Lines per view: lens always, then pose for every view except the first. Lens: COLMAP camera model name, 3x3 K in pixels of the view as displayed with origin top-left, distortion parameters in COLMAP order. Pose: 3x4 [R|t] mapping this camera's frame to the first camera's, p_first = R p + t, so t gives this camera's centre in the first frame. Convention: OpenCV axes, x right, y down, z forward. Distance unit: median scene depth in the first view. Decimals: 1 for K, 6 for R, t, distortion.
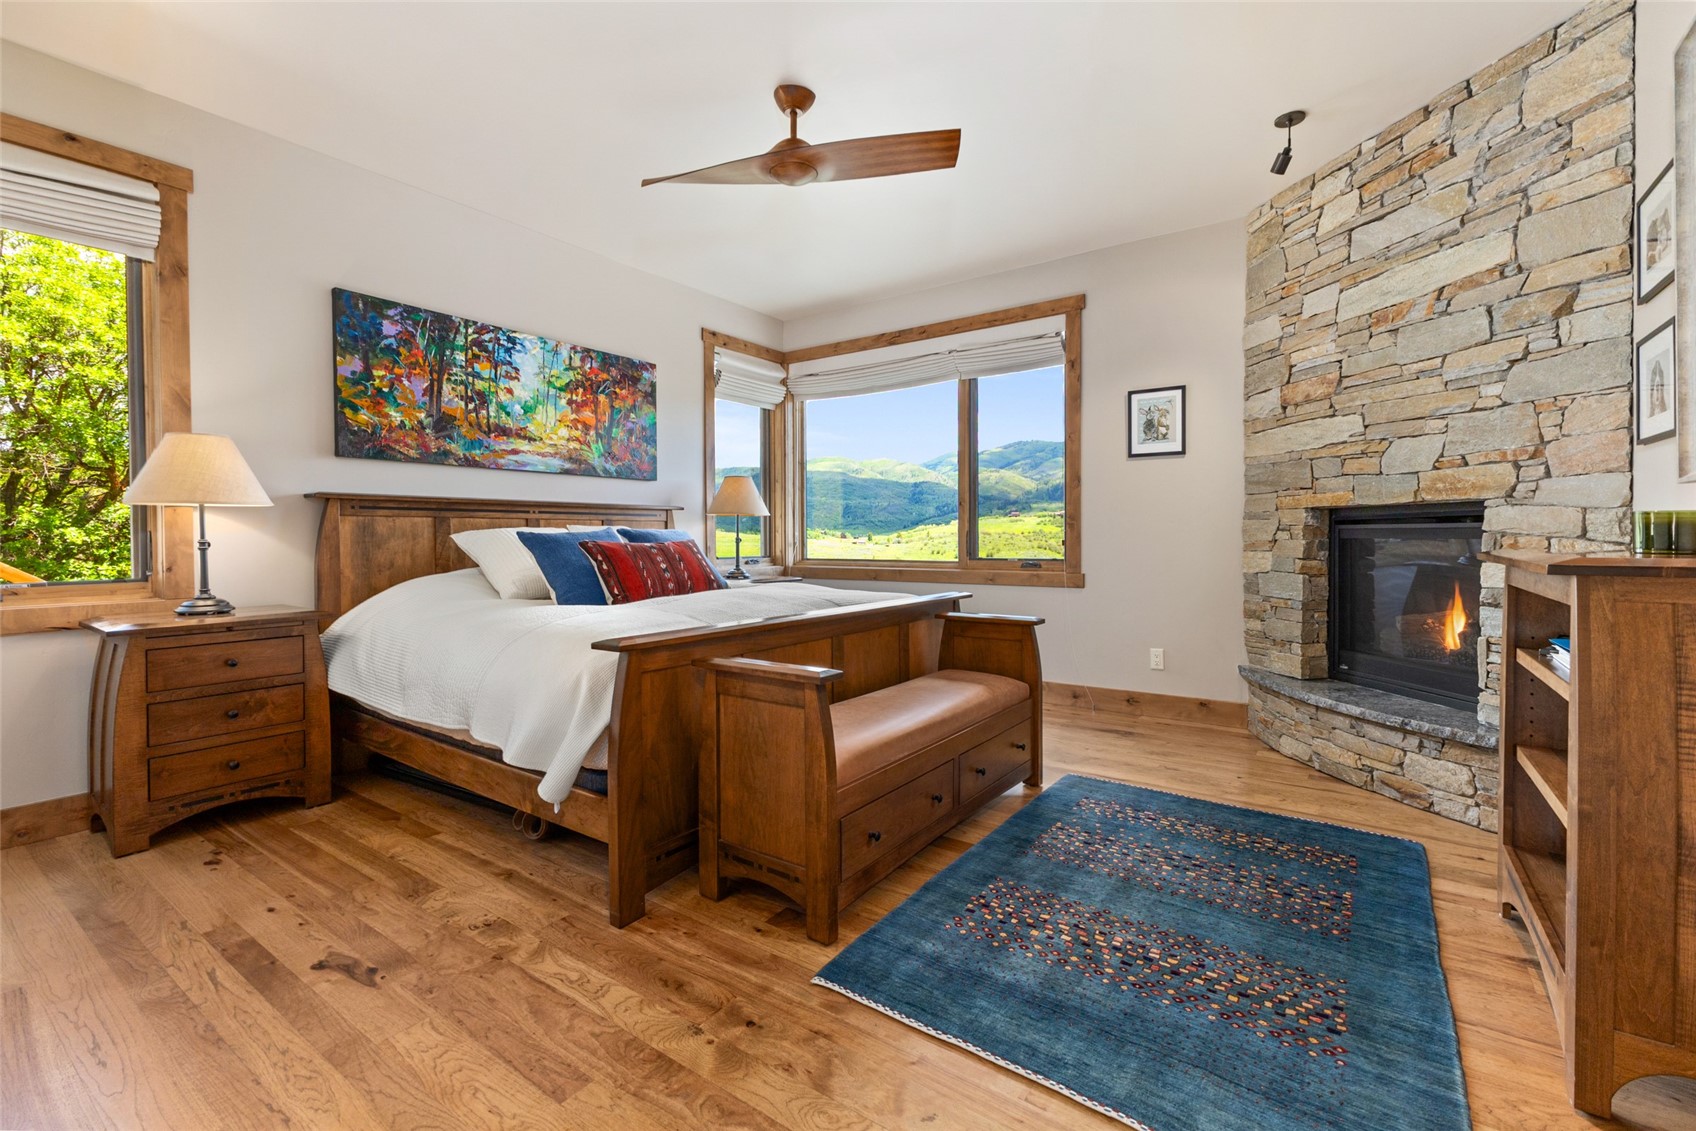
lens RADIAL K [[743.7, 0, 830.4], [0, 743.7, 552.9], [0, 0, 1]] dist [0.000136, -0.000287]
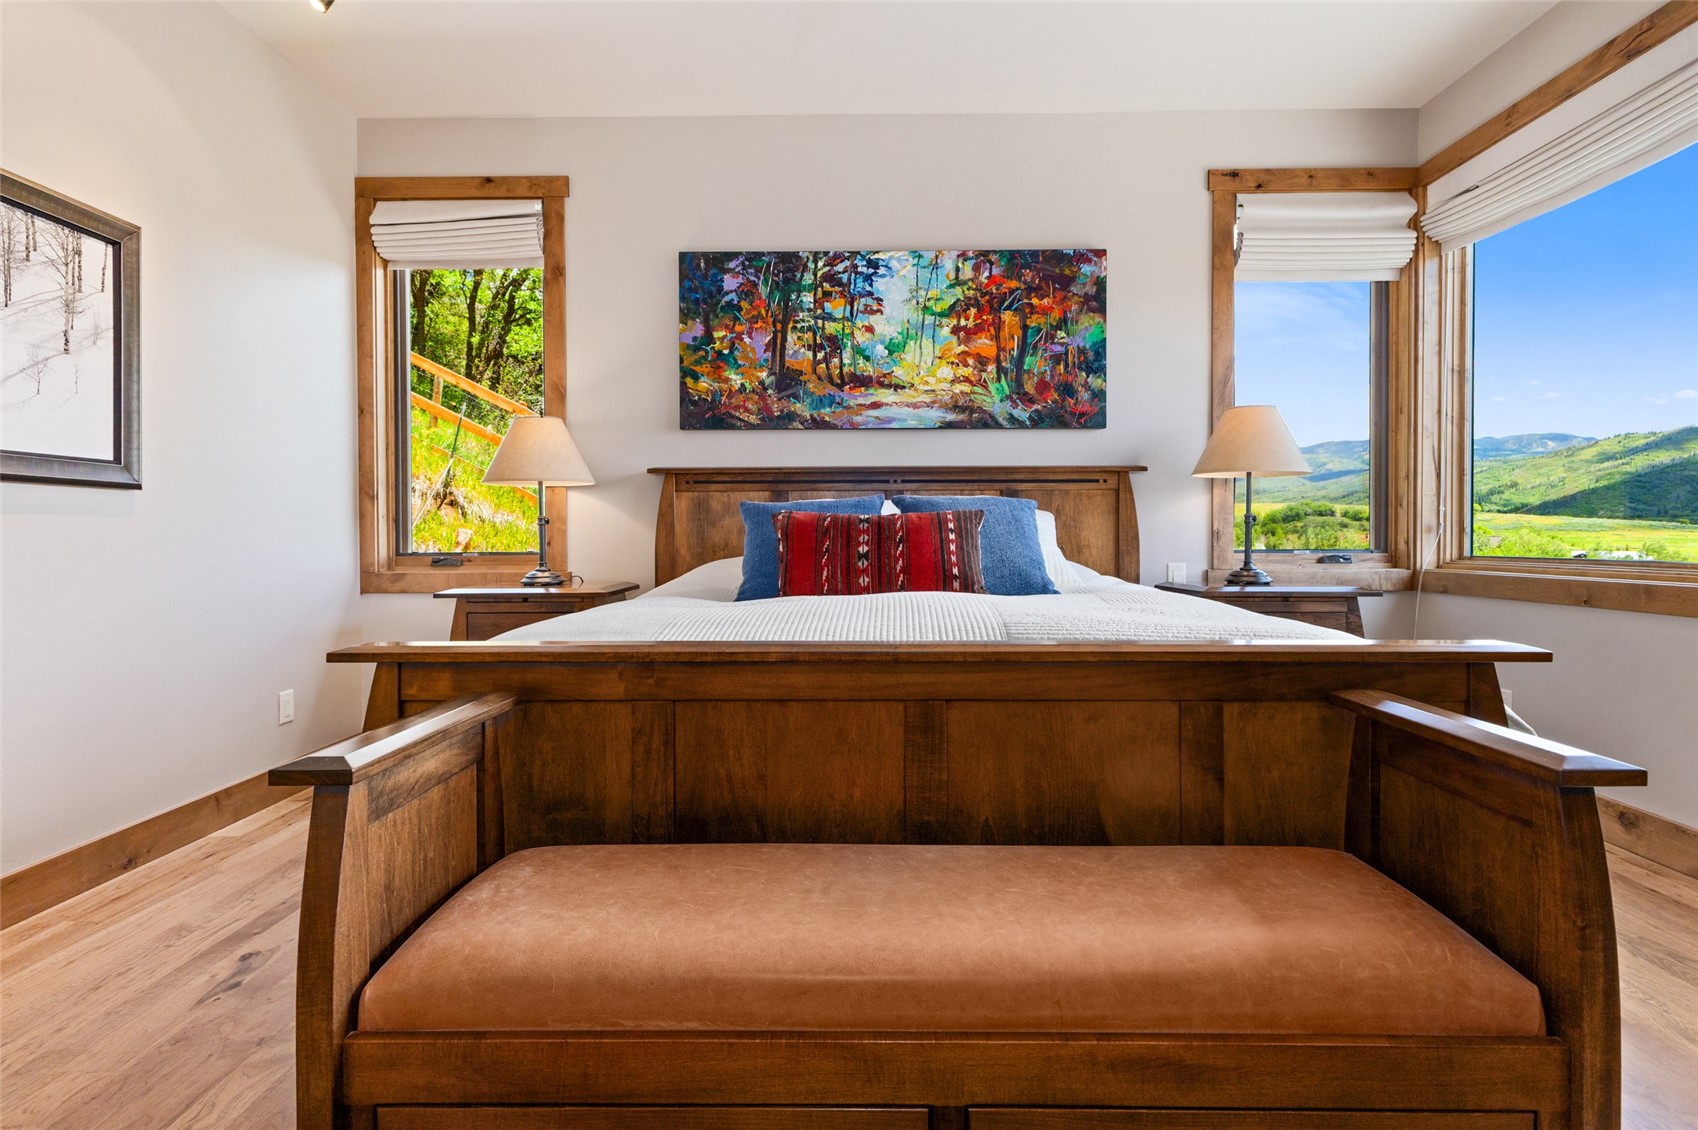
lens RADIAL K [[840.4, 0, 848.4], [0, 840.4, 546.6], [0, 0, 1]] dist [0.001089, 0.000079]
pose [[0.578182, 0.012325, -0.815815, 0.288925], [-0.017705, 0.999840, 0.002557, 0.011255], [0.815716, 0.012966, 0.578307, 0.474312]]
